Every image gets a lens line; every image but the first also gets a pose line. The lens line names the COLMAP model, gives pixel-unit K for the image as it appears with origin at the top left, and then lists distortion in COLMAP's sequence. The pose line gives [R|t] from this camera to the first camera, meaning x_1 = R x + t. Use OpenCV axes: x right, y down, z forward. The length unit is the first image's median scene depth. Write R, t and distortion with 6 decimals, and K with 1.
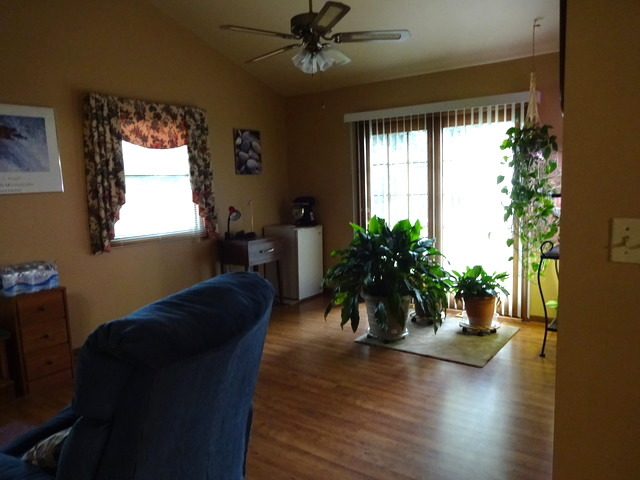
lens RADIAL K [[475.4, 0, 320.0], [0, 475.4, 240.0], [0, 0, 1]] dist [-0.001015, -0.003706]
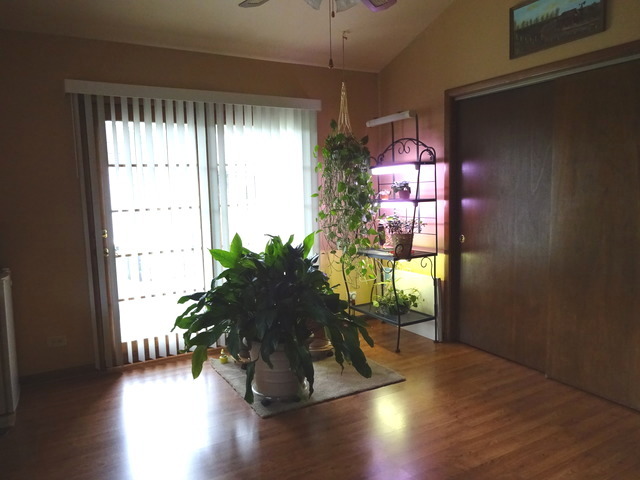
lens RADIAL K [[490.8, 0, 320.0], [0, 490.8, 240.0], [0, 0, 1]] dist [0.004533, 0.001010]
pose [[0.419601, -0.093122, 0.902919, -0.452793], [0.102776, 0.993201, 0.054671, -0.068111], [-0.901871, 0.069859, 0.426319, 0.511028]]
